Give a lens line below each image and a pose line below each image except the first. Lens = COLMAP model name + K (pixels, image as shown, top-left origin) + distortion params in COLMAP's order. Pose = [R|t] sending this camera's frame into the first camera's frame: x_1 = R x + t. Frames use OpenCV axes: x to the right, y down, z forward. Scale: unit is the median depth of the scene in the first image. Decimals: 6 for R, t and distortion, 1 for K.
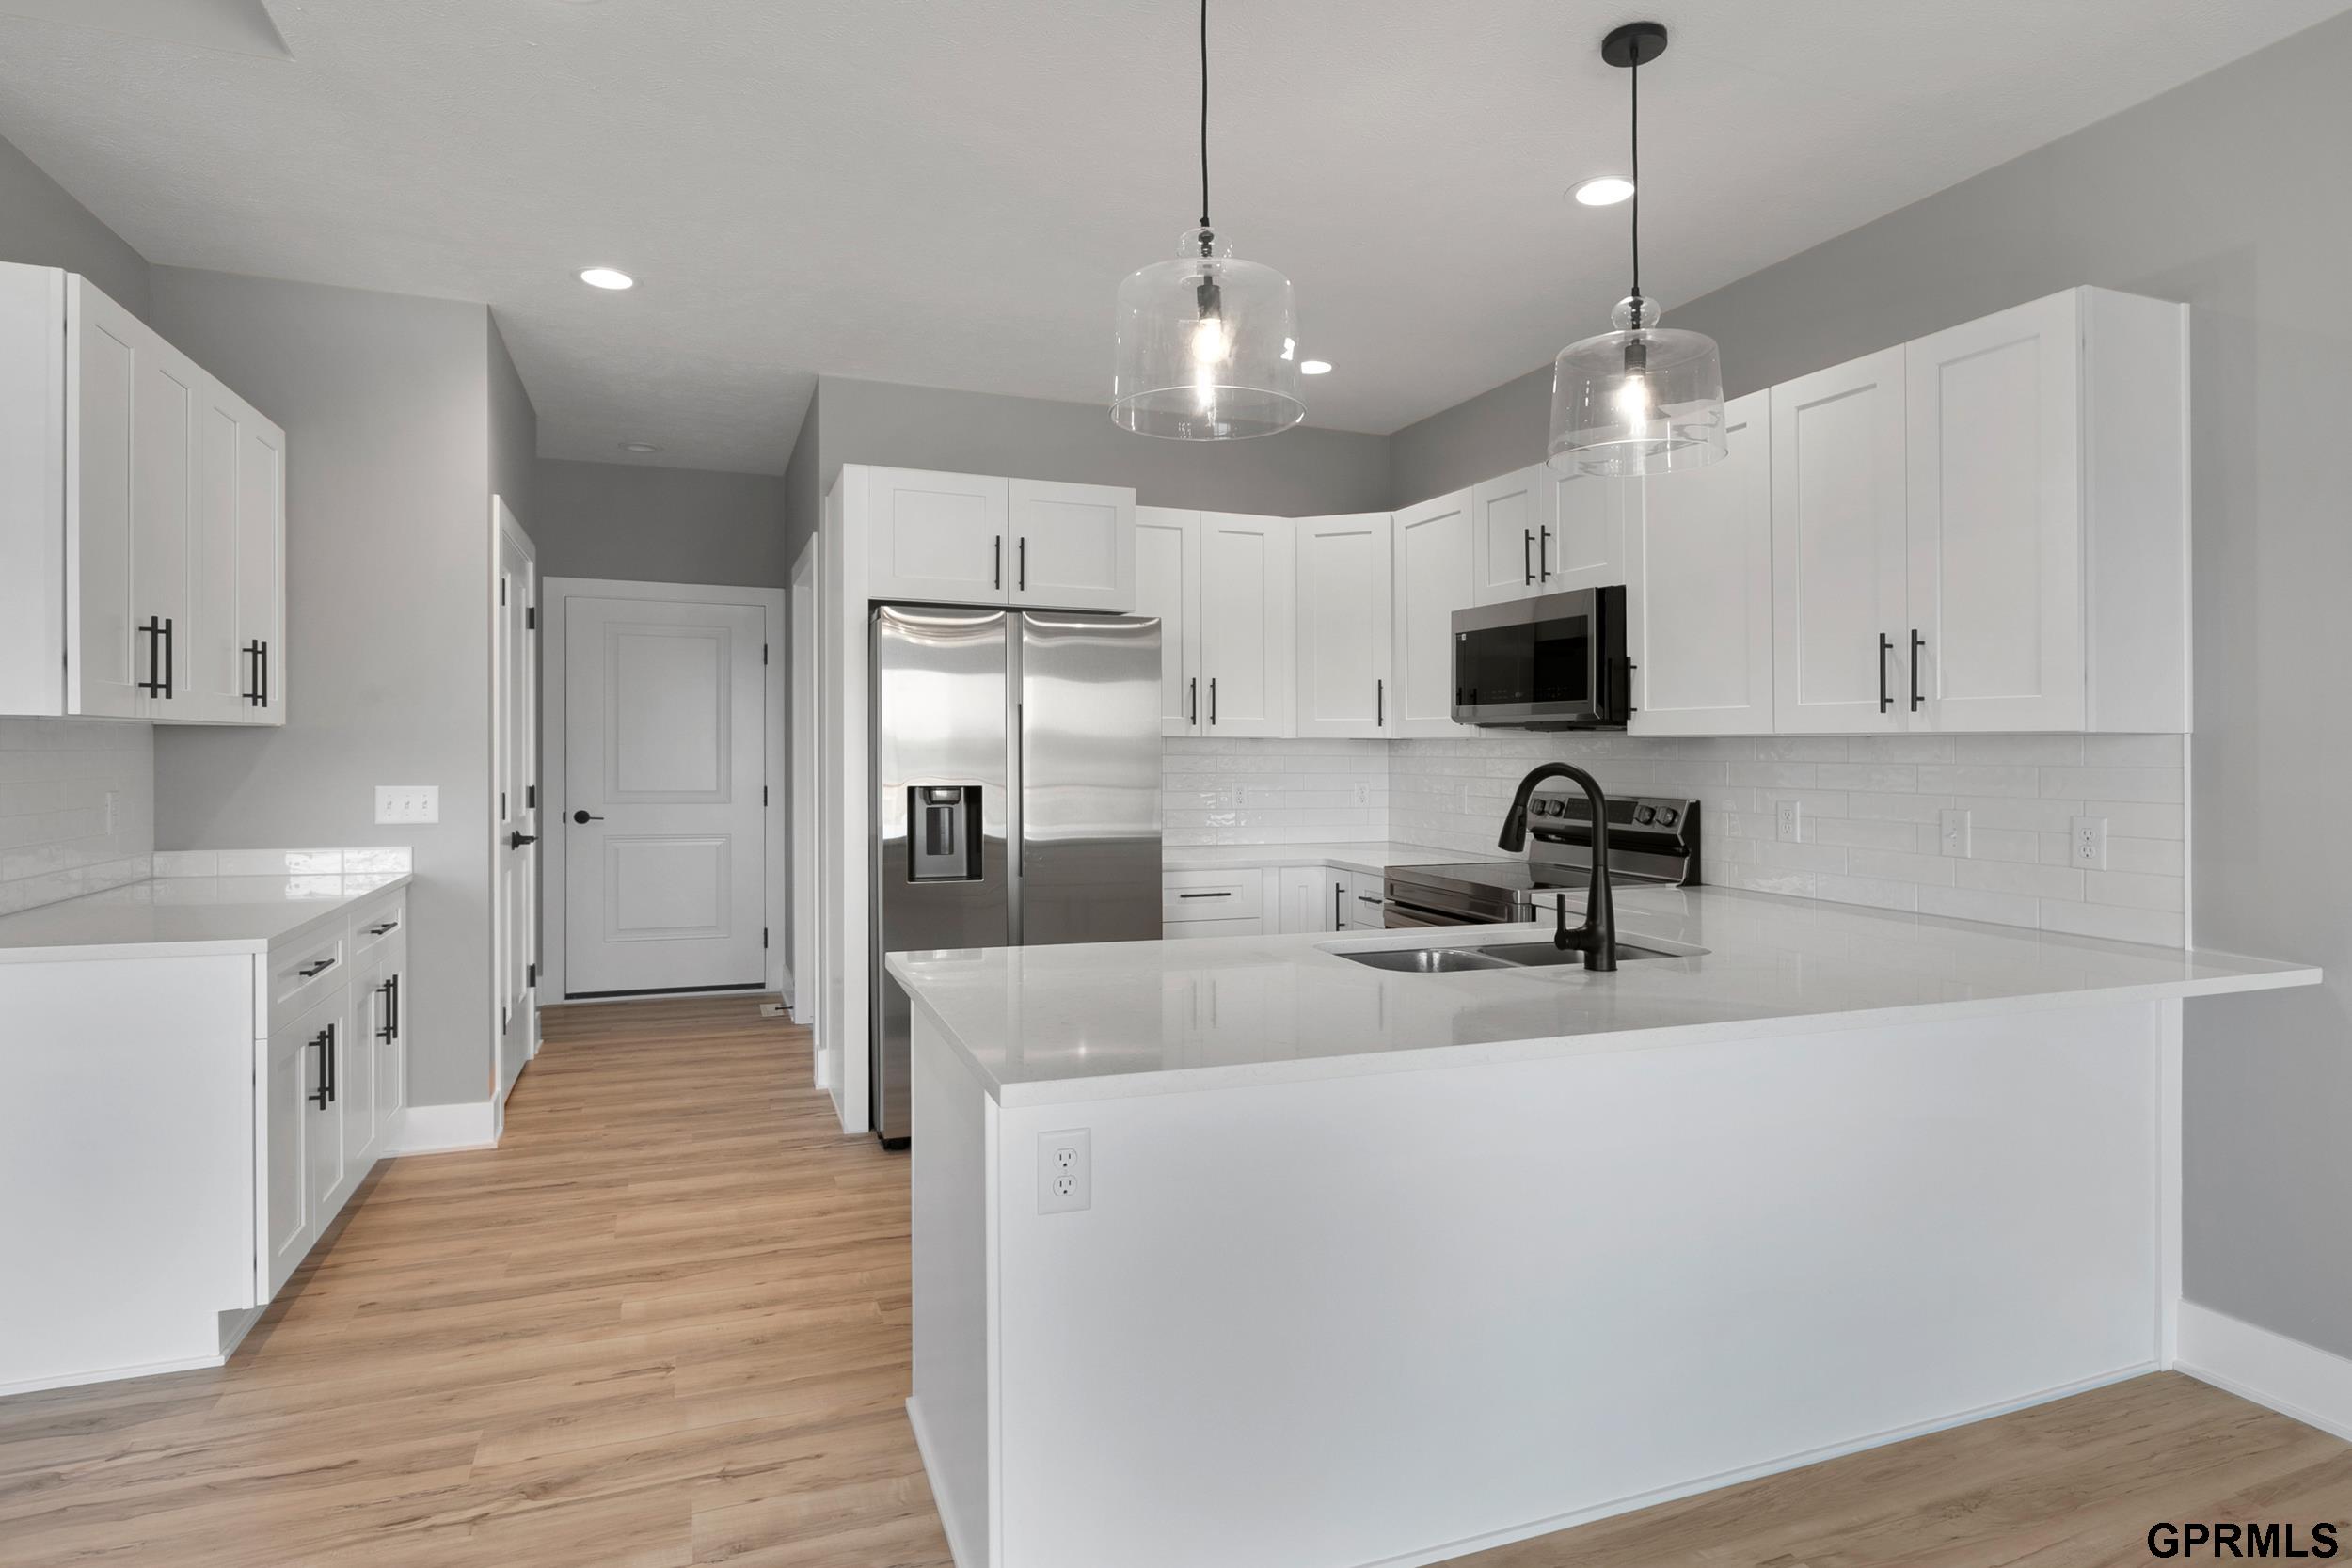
lens RADIAL K [[1213.3, 0, 1182.4], [0, 1213.3, 769.6], [0, 0, 1]] dist [-0.000345, -0.001450]
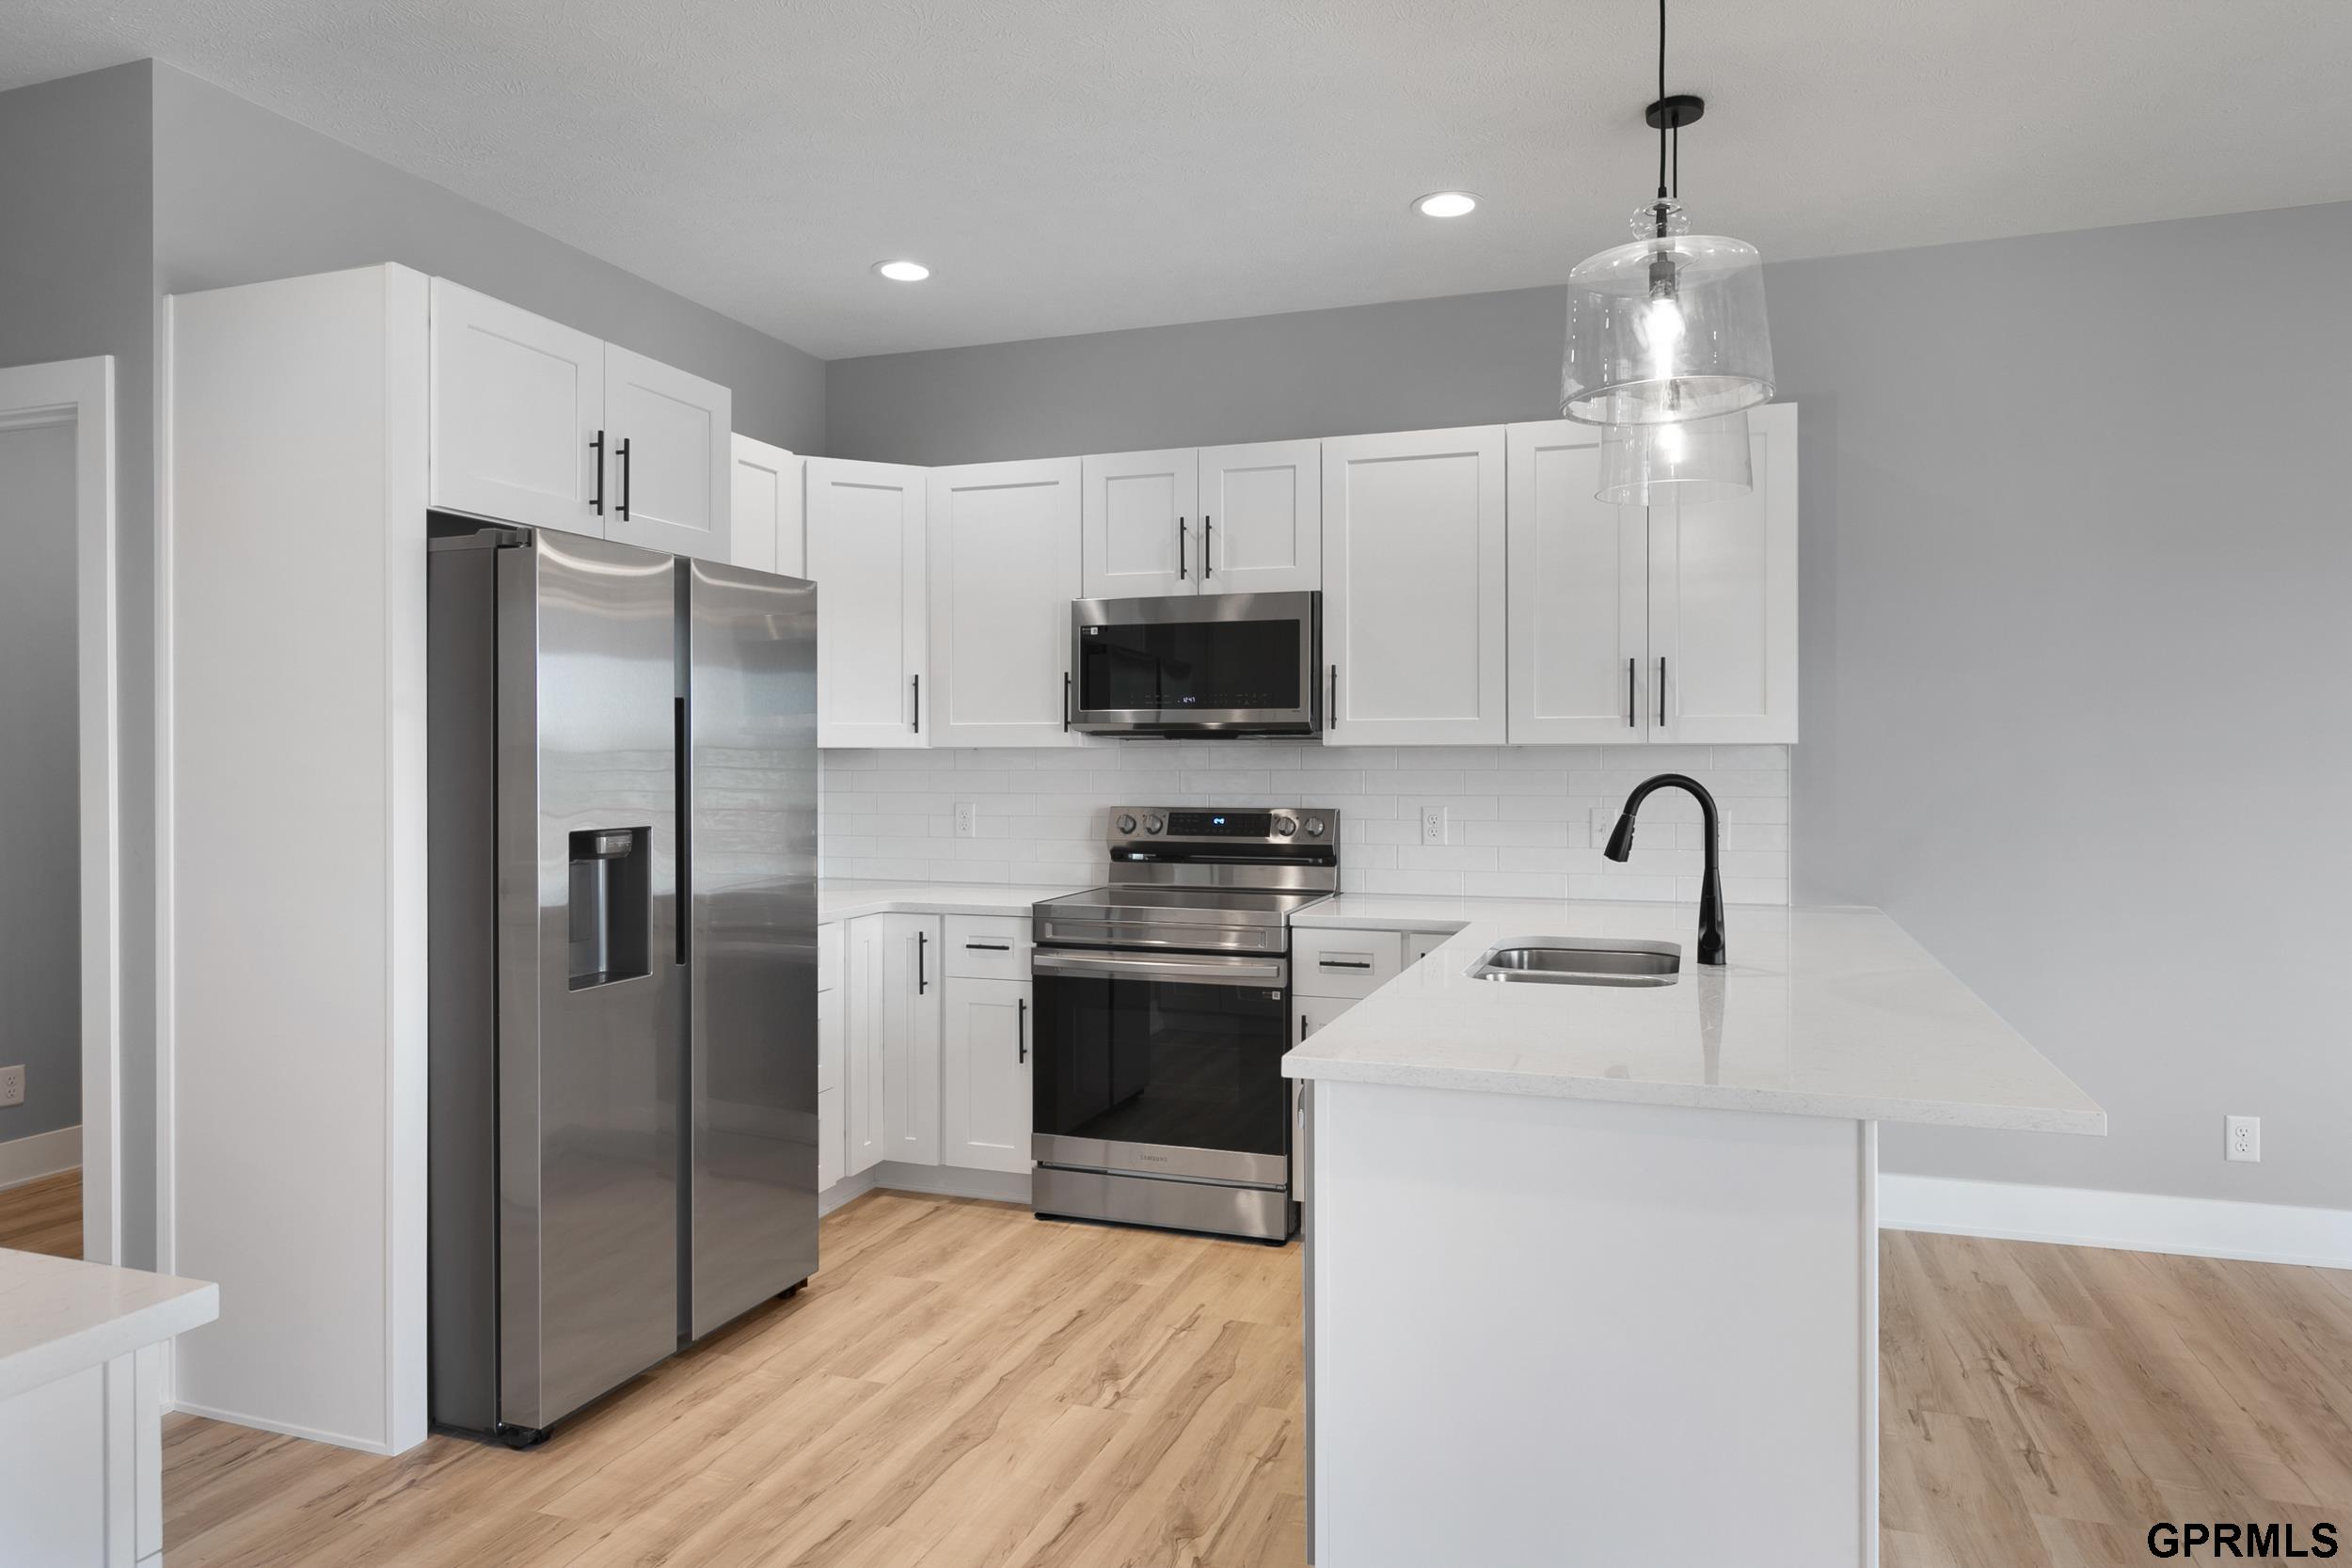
lens RADIAL K [[1467.4, 0, 1177.5], [0, 1467.4, 783.4], [0, 0, 1]] dist [-0.001827, -0.000604]
pose [[0.659802, -0.019387, 0.751189, -0.607568], [0.017876, 0.999789, 0.010101, -0.012213], [-0.751227, 0.006763, 0.660009, 0.311572]]
